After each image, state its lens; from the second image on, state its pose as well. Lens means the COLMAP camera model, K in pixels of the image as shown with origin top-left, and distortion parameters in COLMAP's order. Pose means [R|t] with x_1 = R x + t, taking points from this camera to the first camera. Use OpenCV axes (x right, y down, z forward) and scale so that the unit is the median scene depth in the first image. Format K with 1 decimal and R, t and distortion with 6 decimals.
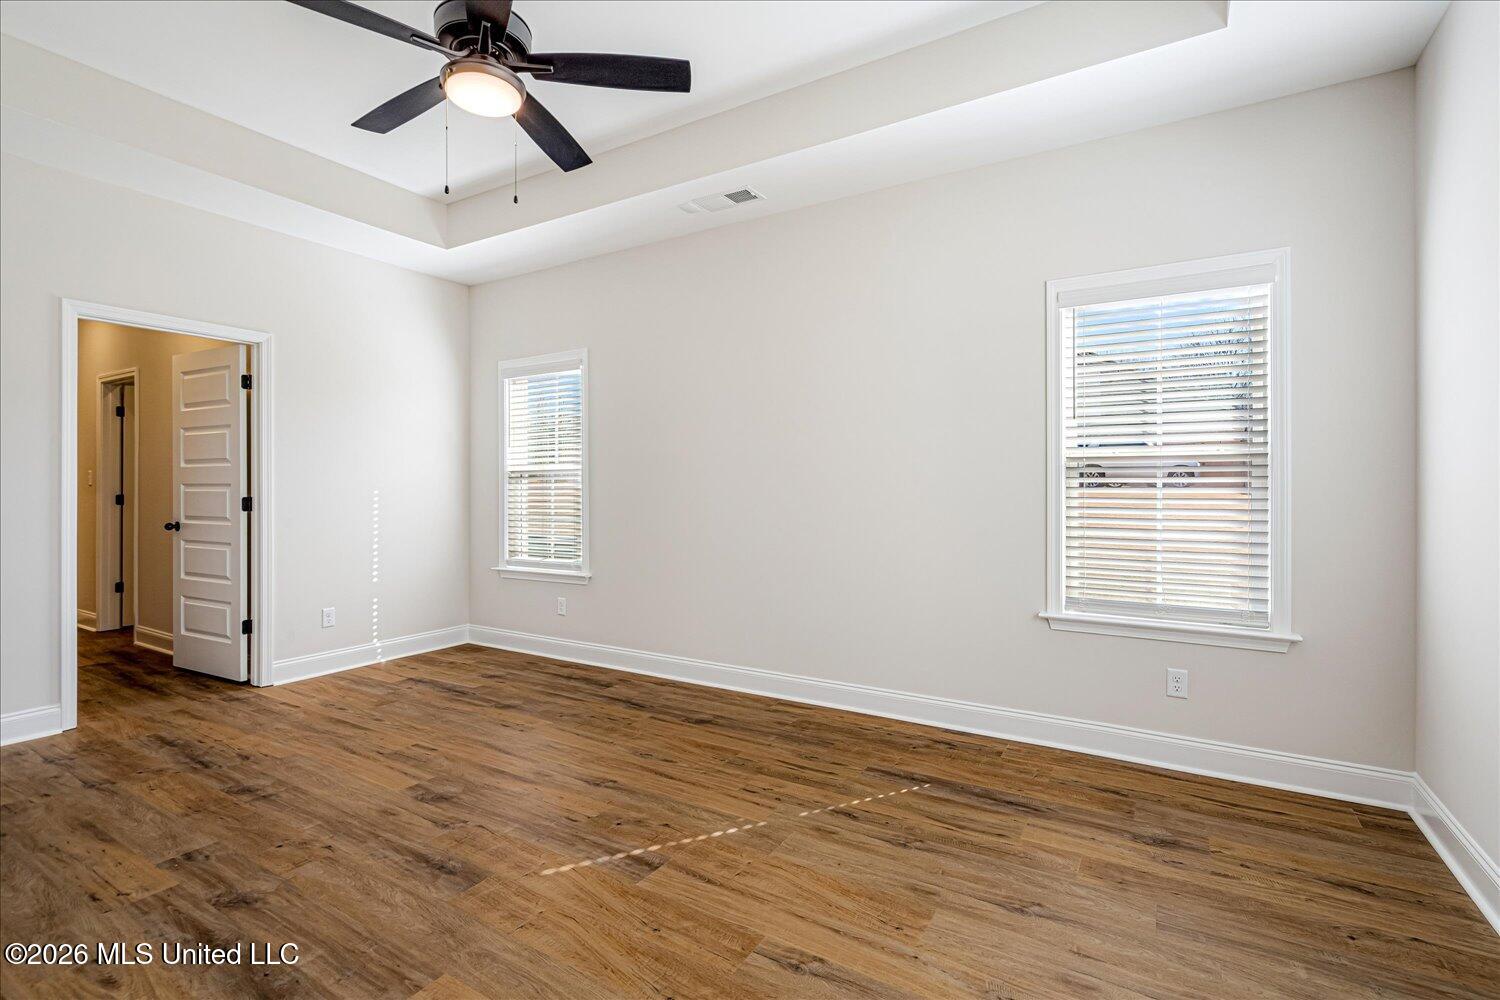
lens RADIAL K [[732.3, 0, 734.2], [0, 732.3, 494.8], [0, 0, 1]] dist [-0.001367, -0.000517]
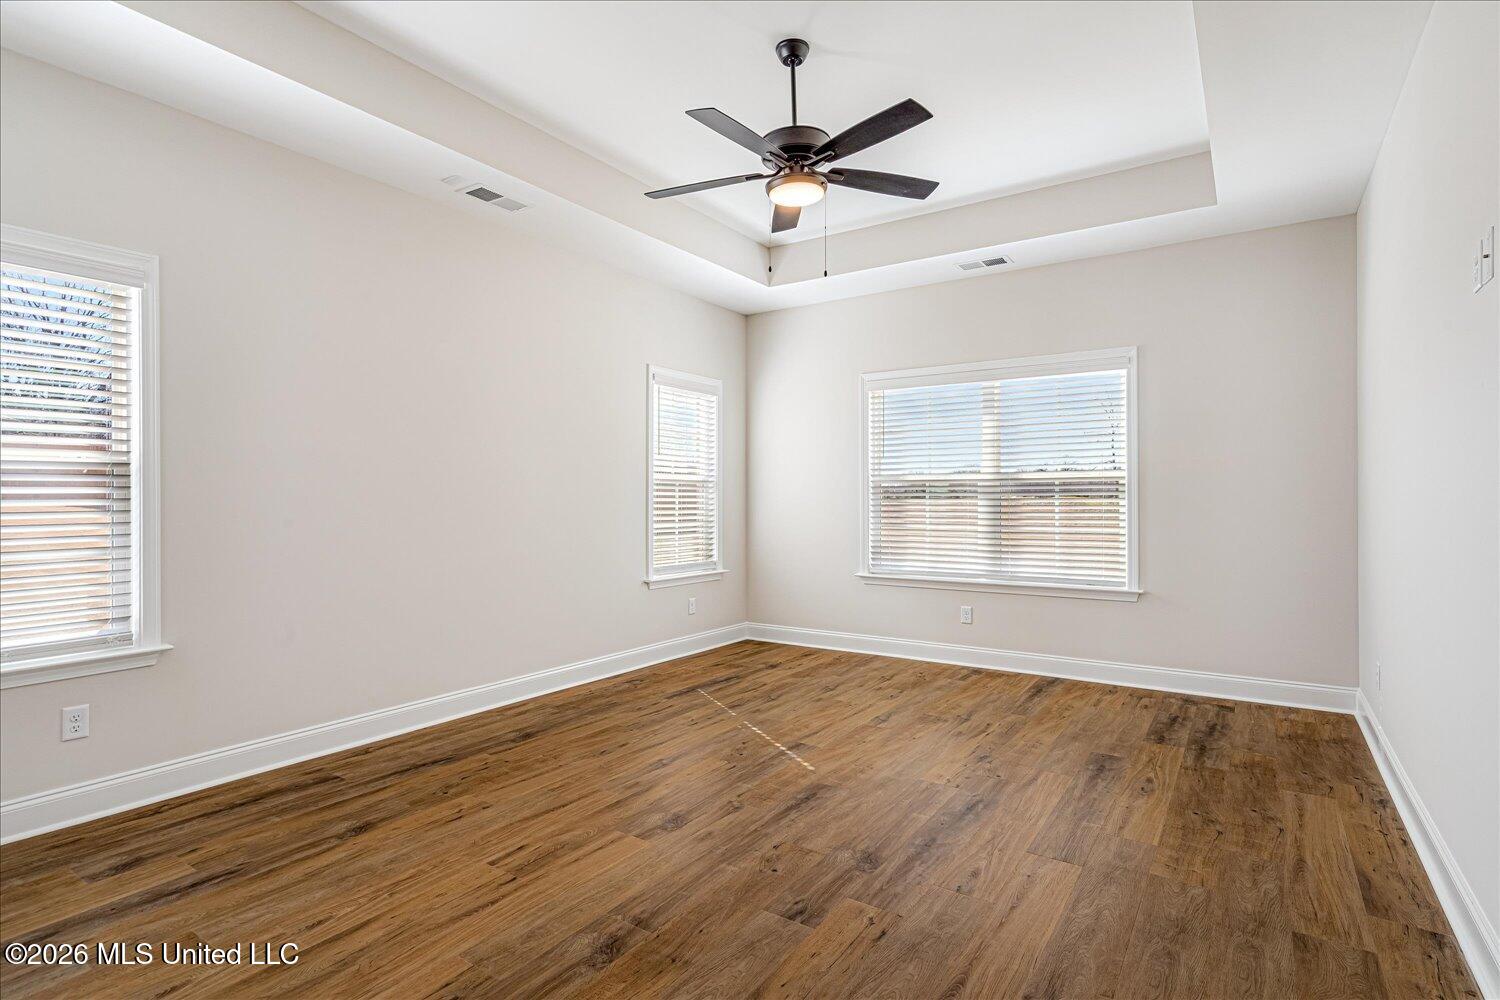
lens RADIAL K [[753.4, 0, 762.6], [0, 753.4, 498.2], [0, 0, 1]] dist [0.000615, 0.003981]
pose [[0.003765, -0.000488, 0.999993, -1.331411], [0.007283, 0.999973, 0.000461, -0.021955], [-0.999966, 0.007281, 0.003768, 0.815208]]
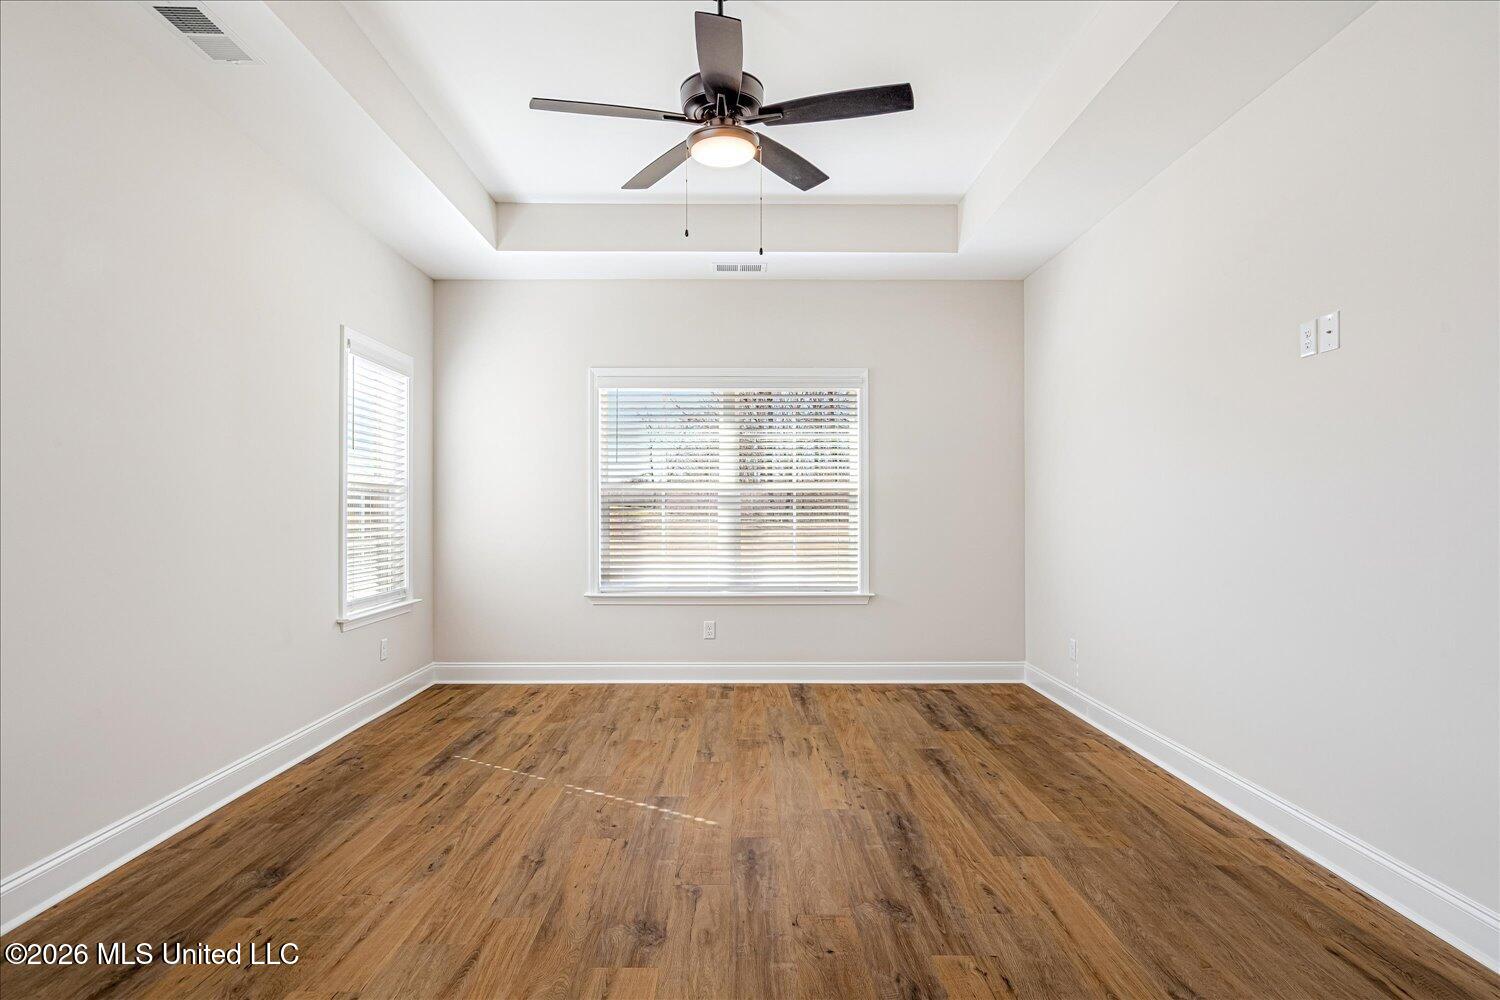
lens RADIAL K [[781.3, 0, 741.4], [0, 781.3, 501.5], [0, 0, 1]] dist [0.003985, 0.001655]
pose [[-0.555142, 0.007199, 0.831724, -1.059232], [0.004411, 0.999974, -0.005711, -0.022732], [-0.831744, 0.000498, -0.555160, 1.275959]]
